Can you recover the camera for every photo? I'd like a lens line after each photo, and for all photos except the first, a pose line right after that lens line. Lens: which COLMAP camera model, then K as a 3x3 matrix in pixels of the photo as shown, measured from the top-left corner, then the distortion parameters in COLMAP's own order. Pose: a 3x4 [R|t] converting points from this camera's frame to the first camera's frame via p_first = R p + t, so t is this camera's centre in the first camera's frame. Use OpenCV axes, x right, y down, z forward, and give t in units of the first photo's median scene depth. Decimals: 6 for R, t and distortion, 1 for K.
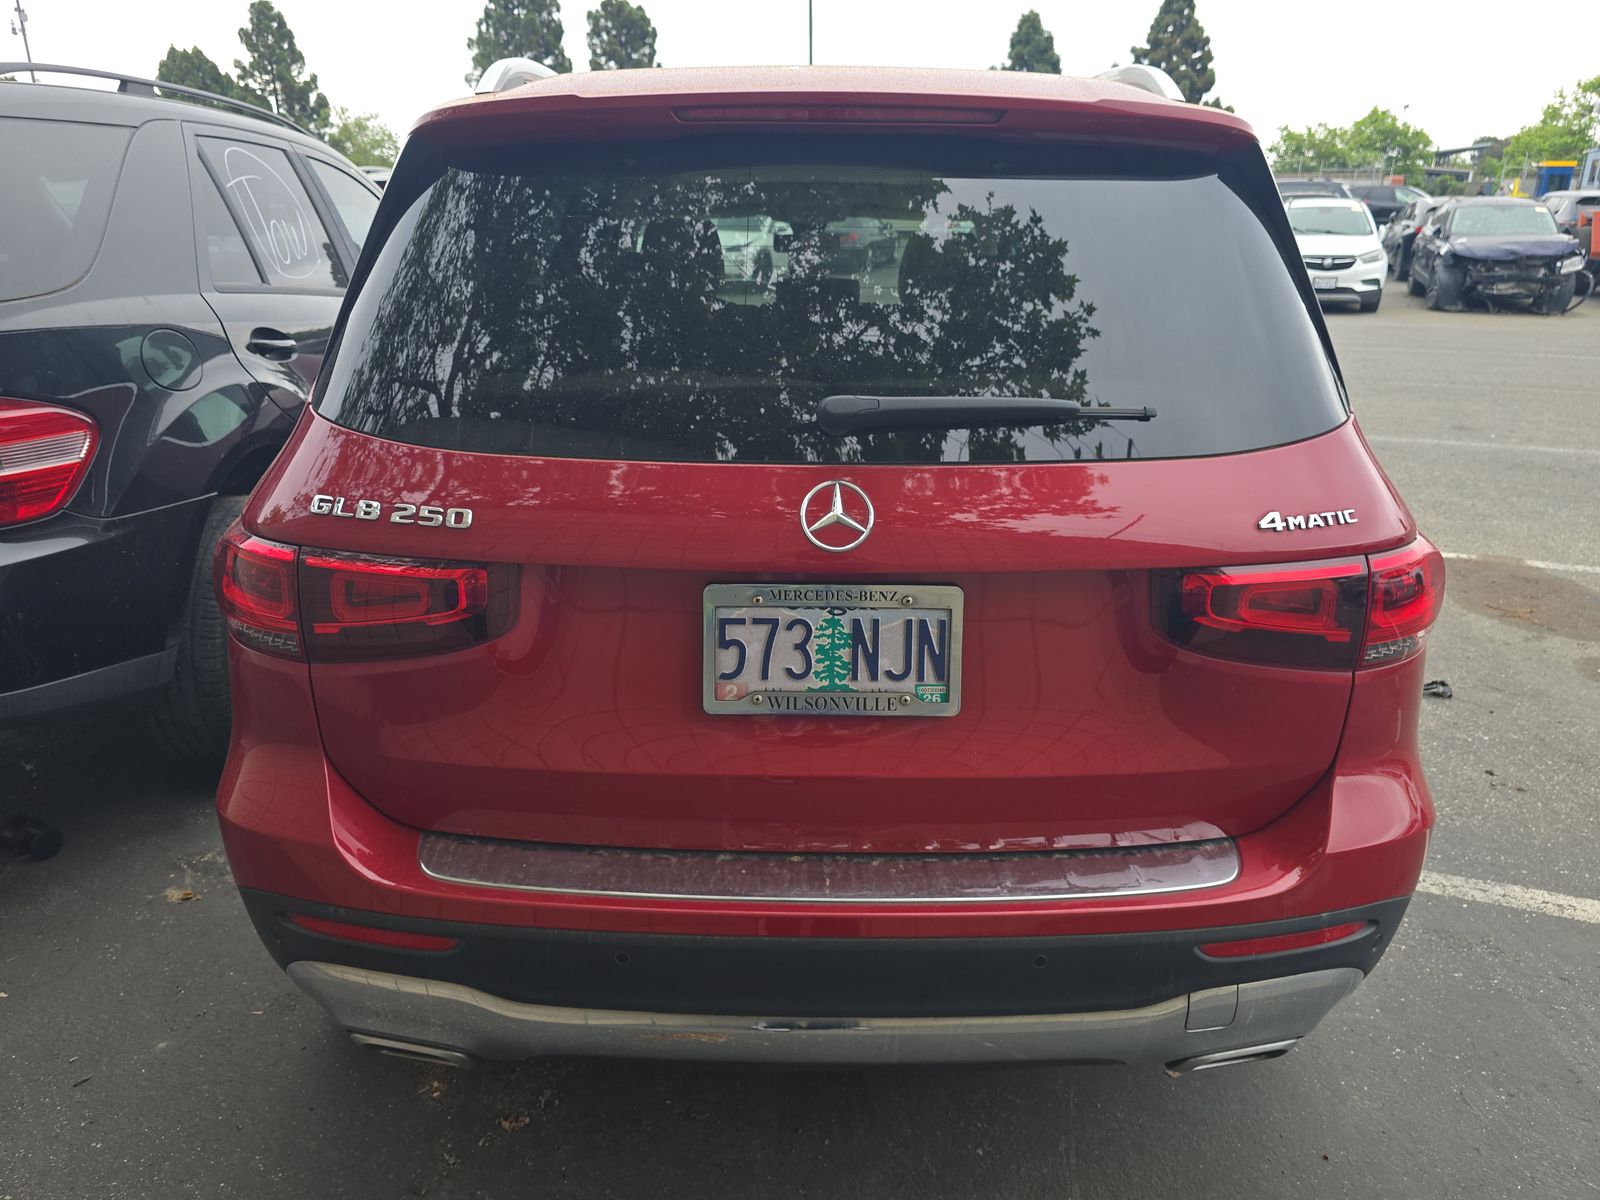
lens RADIAL K [[1064.9, 0, 853.3], [0, 1064.9, 587.7], [0, 0, 1]] dist [0.036962, -0.023655]
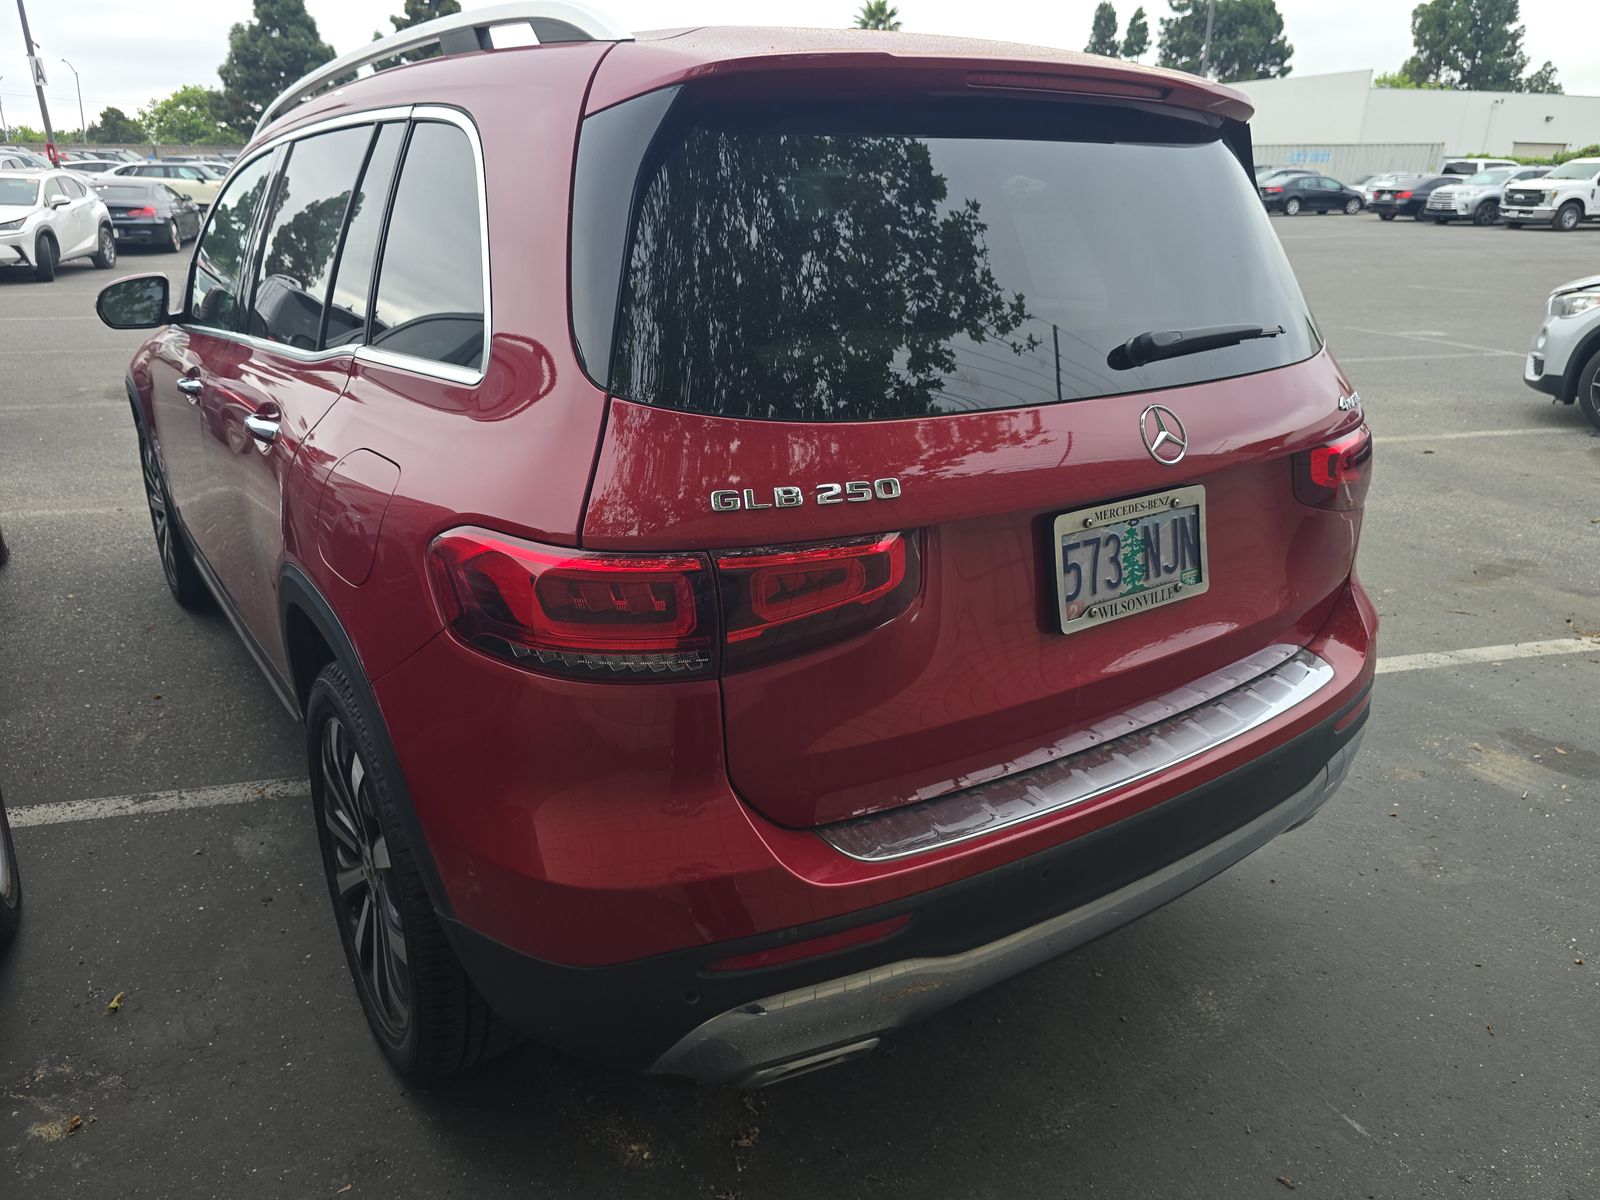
lens RADIAL K [[1064.9, 0, 799.4], [0, 1064.9, 583.8], [0, 0, 1]] dist [0.036962, -0.023655]
pose [[0.845618, -0.196064, 0.496477, -0.894155], [0.185229, 0.980087, 0.071557, -0.060904], [-0.500620, 0.031452, 0.865096, 0.191097]]
